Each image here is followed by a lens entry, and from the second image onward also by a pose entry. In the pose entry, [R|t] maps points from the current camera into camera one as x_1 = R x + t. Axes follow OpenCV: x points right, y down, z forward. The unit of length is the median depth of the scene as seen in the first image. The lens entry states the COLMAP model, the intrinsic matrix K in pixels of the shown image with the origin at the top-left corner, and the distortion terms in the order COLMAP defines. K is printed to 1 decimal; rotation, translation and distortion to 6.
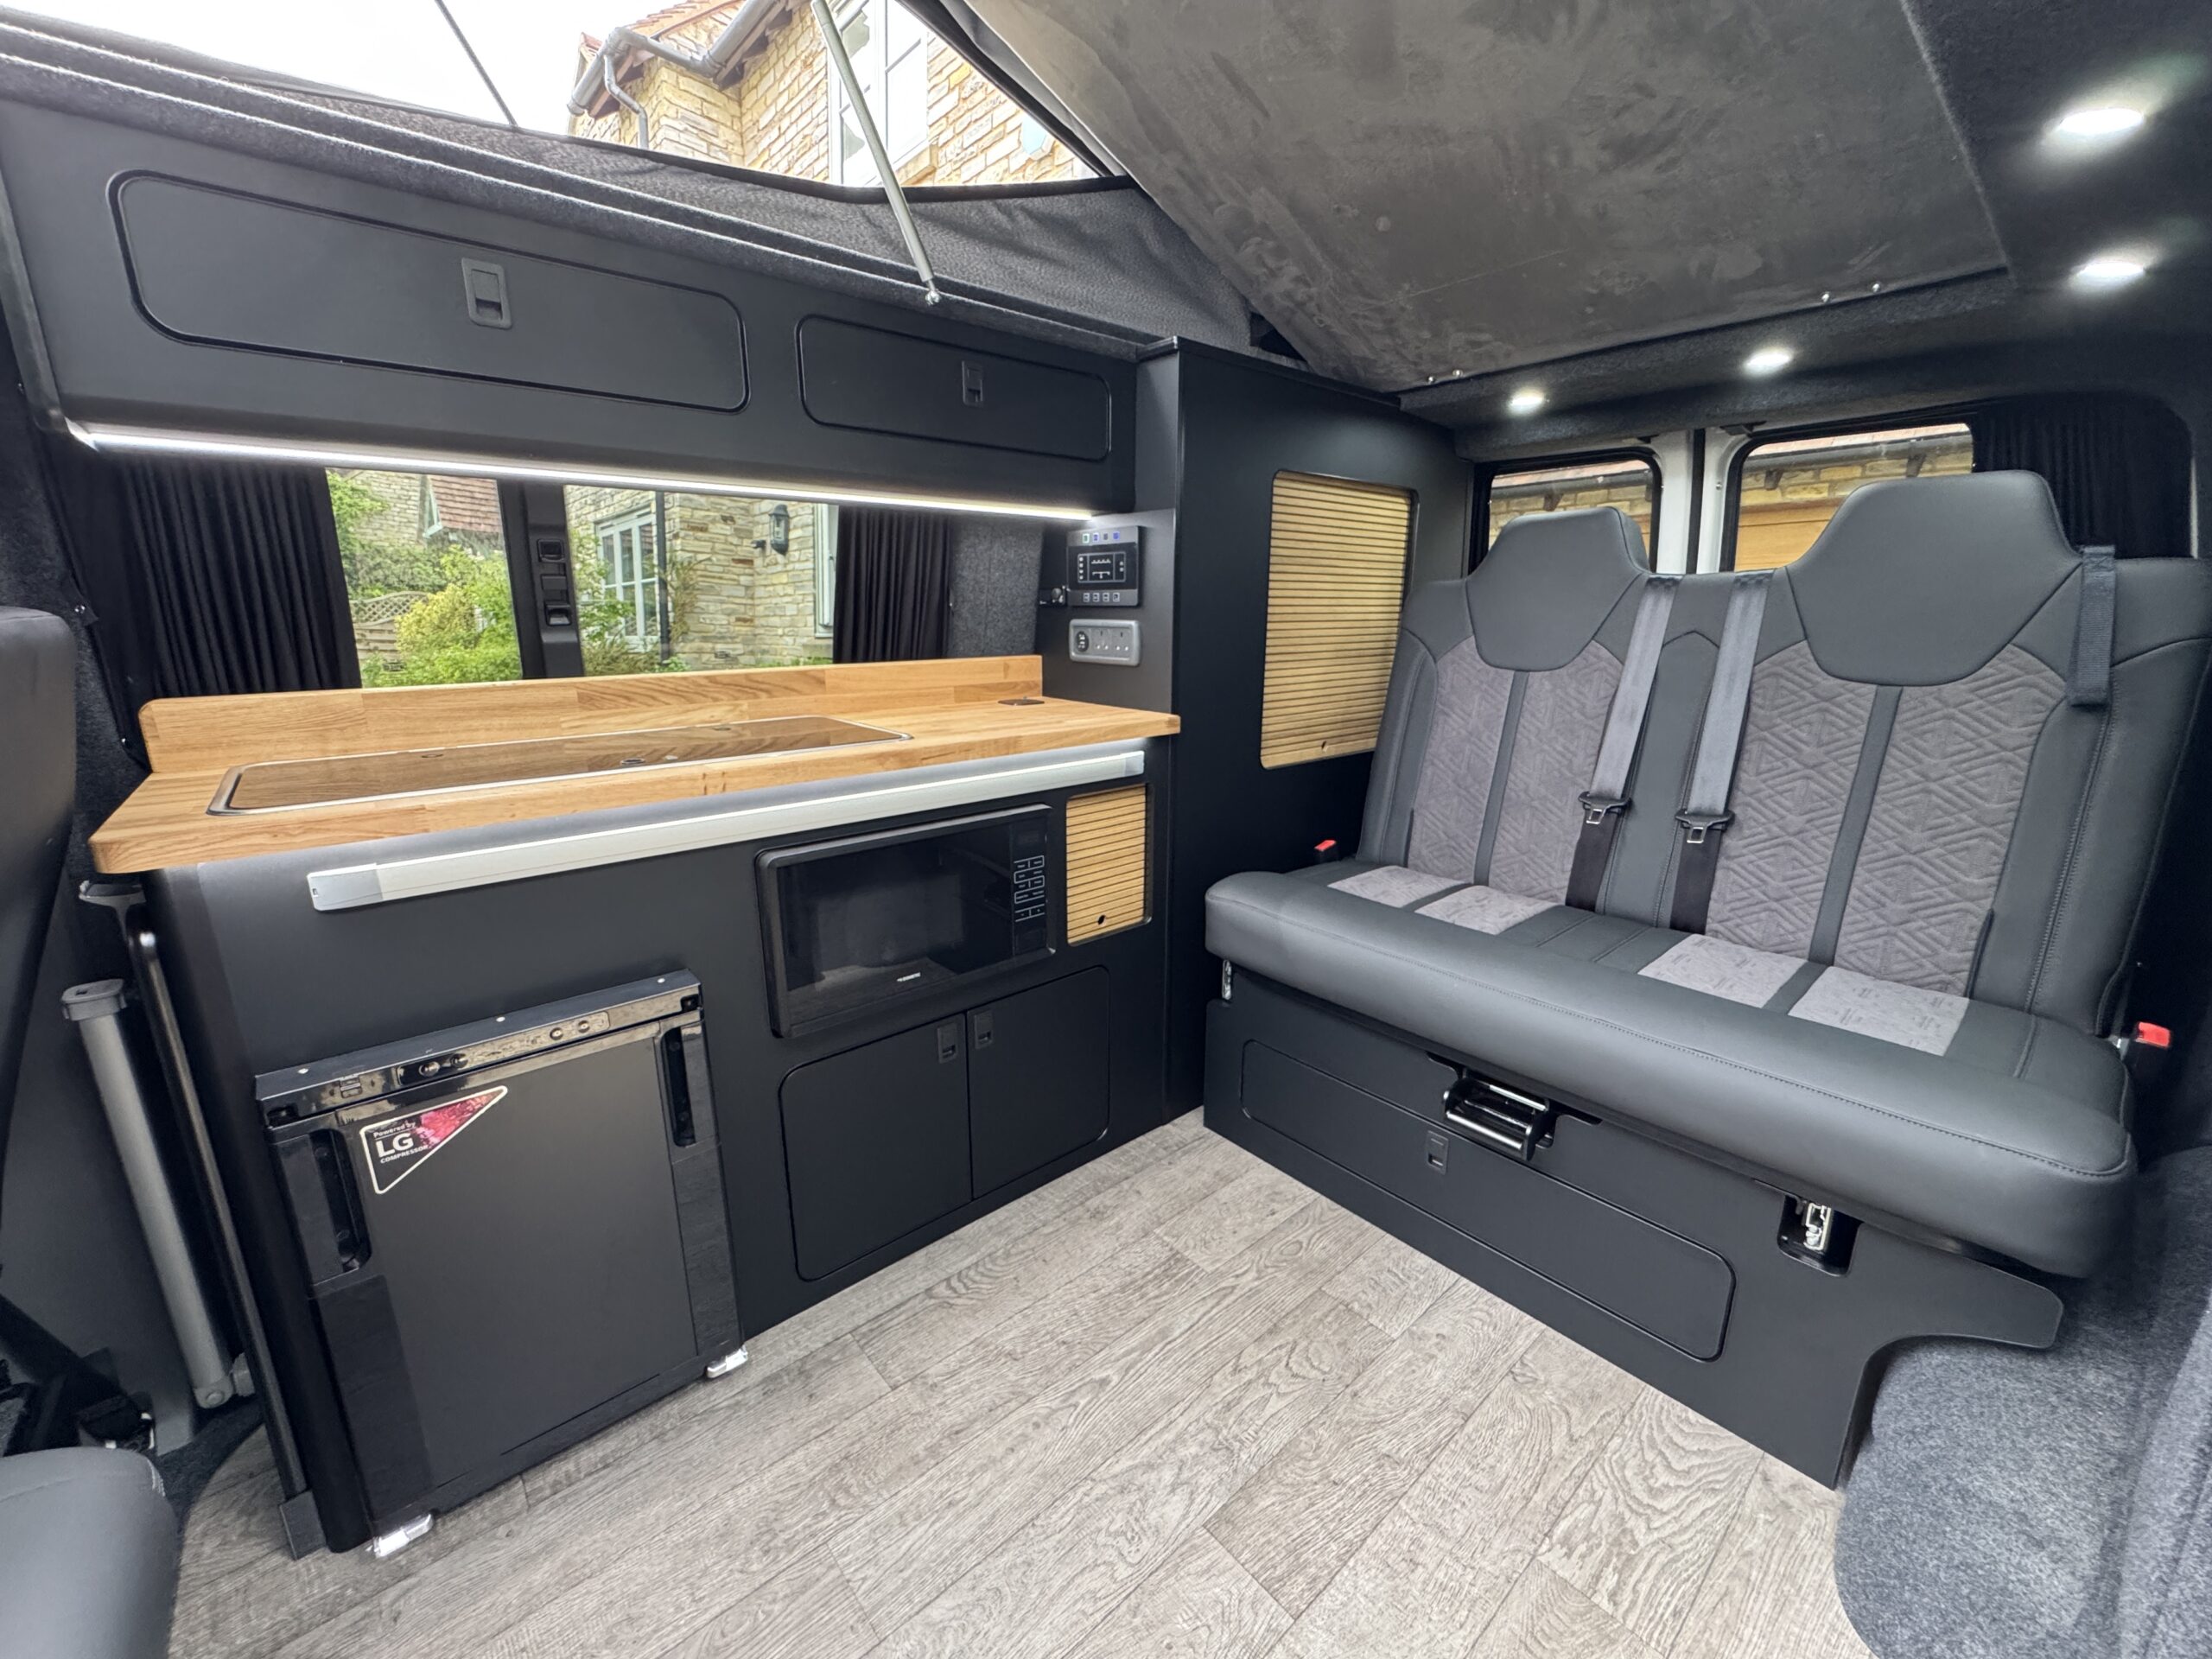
lens RADIAL K [[887.1, 0, 1105.7], [0, 887.1, 827.6], [0, 0, 1]] dist [-0.004256, 0.000829]
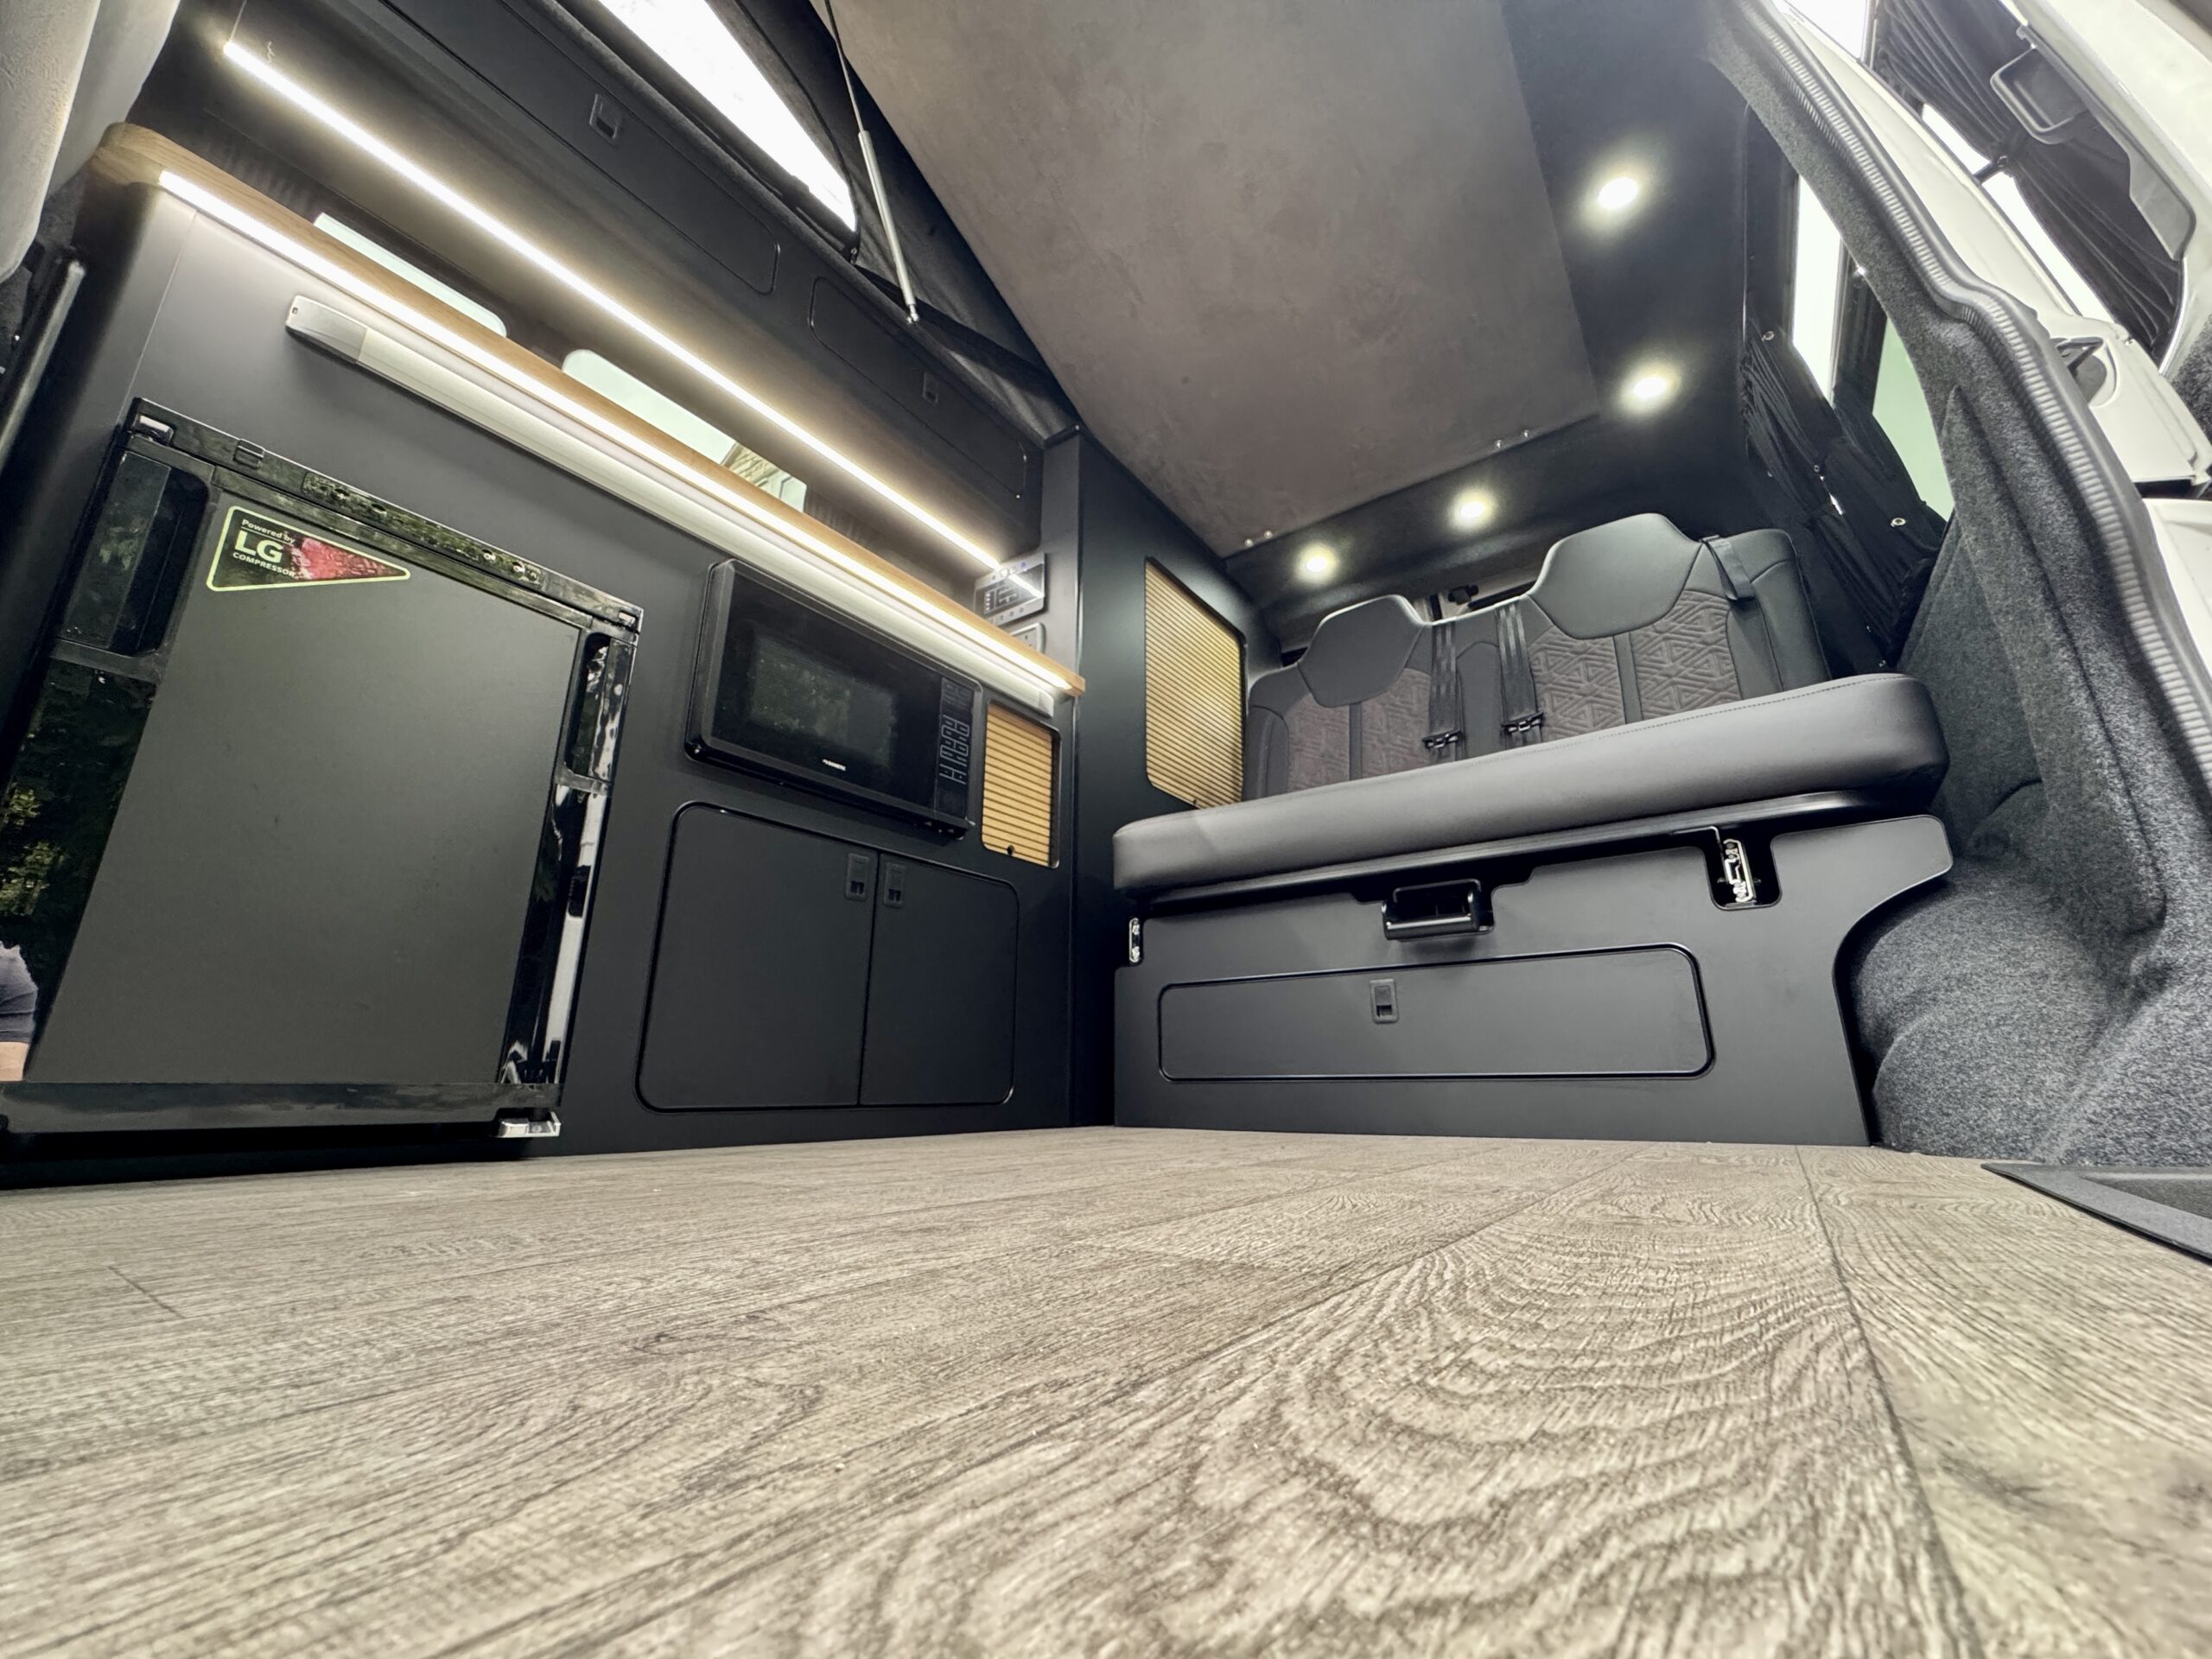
lens RADIAL K [[887.1, 0, 1105.5], [0, 887.1, 828.1], [0, 0, 1]] dist [-0.004256, 0.000829]
pose [[0.973722, 0.066337, 0.217863, -0.136039], [0.053181, 0.863955, -0.500753, 0.671632], [-0.221443, 0.499180, 0.837724, 0.181725]]
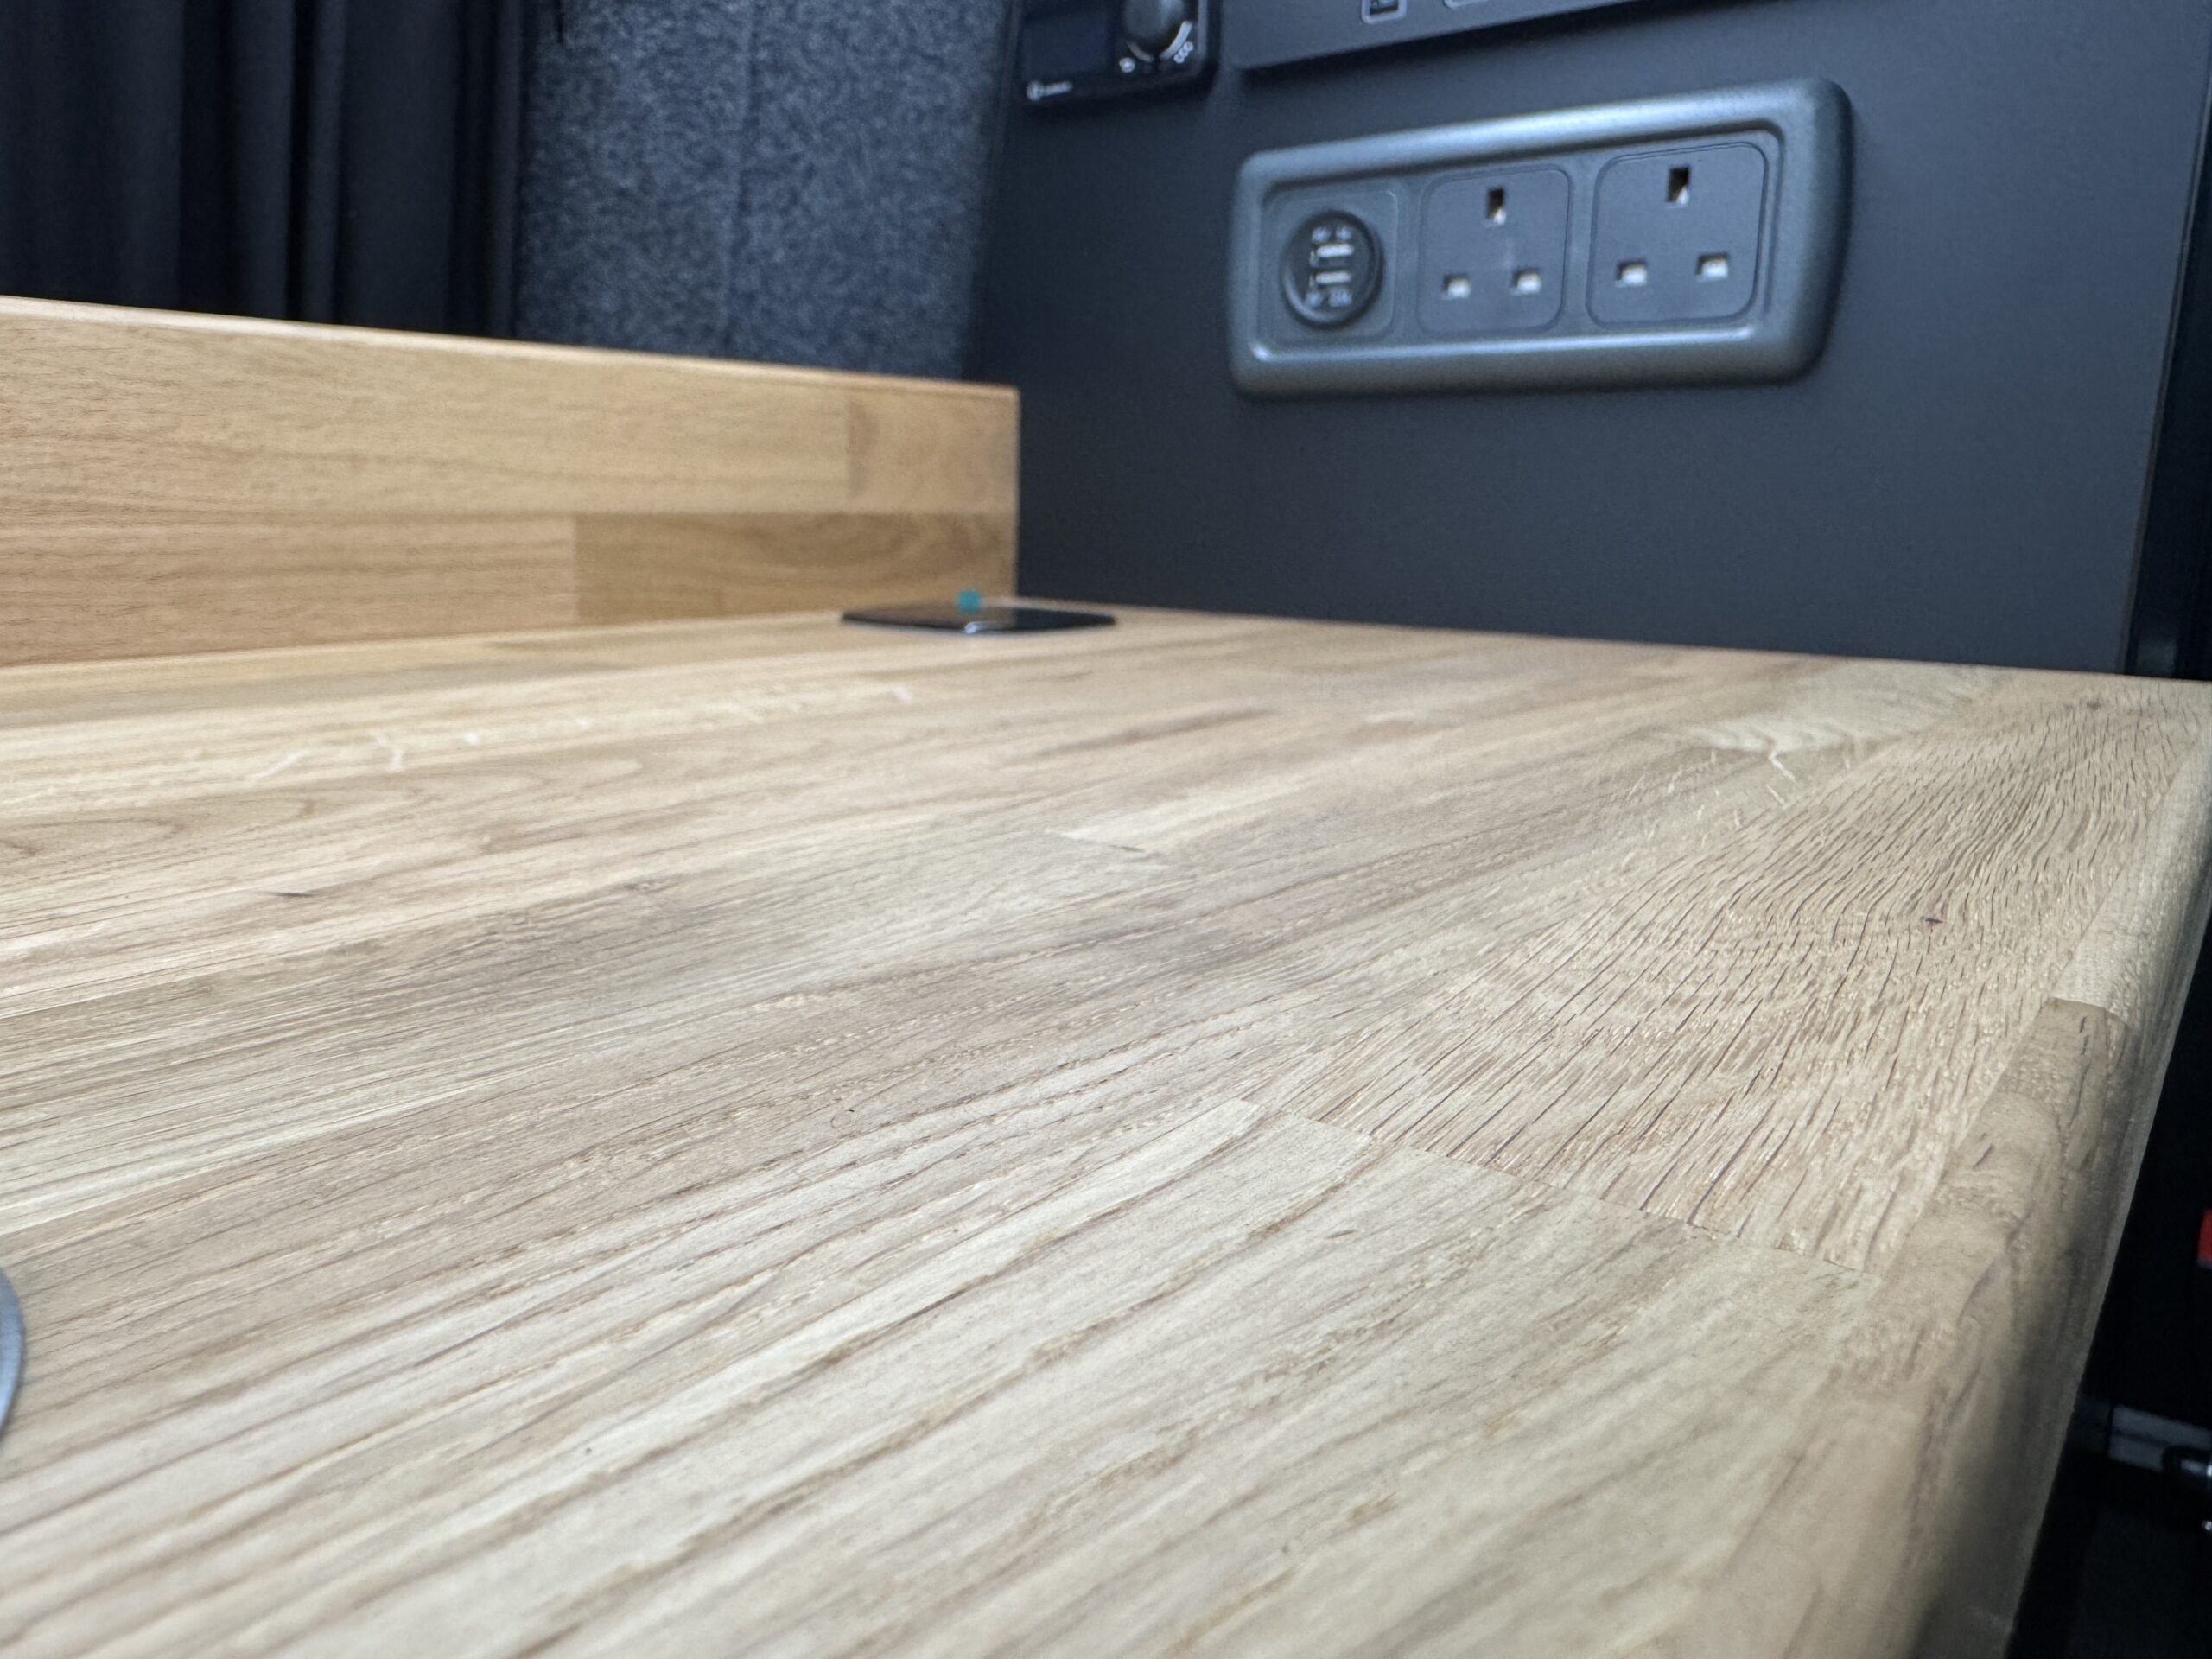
lens RADIAL K [[1610.8, 0, 1027.9], [0, 1610.8, 818.2], [0, 0, 1]] dist [-0.007265, -0.009557]
pose [[0.983677, -0.022427, 0.178538, -0.180537], [0.031805, 0.998251, -0.049838, -0.111438], [-0.177108, 0.054703, 0.982670, 0.886325]]
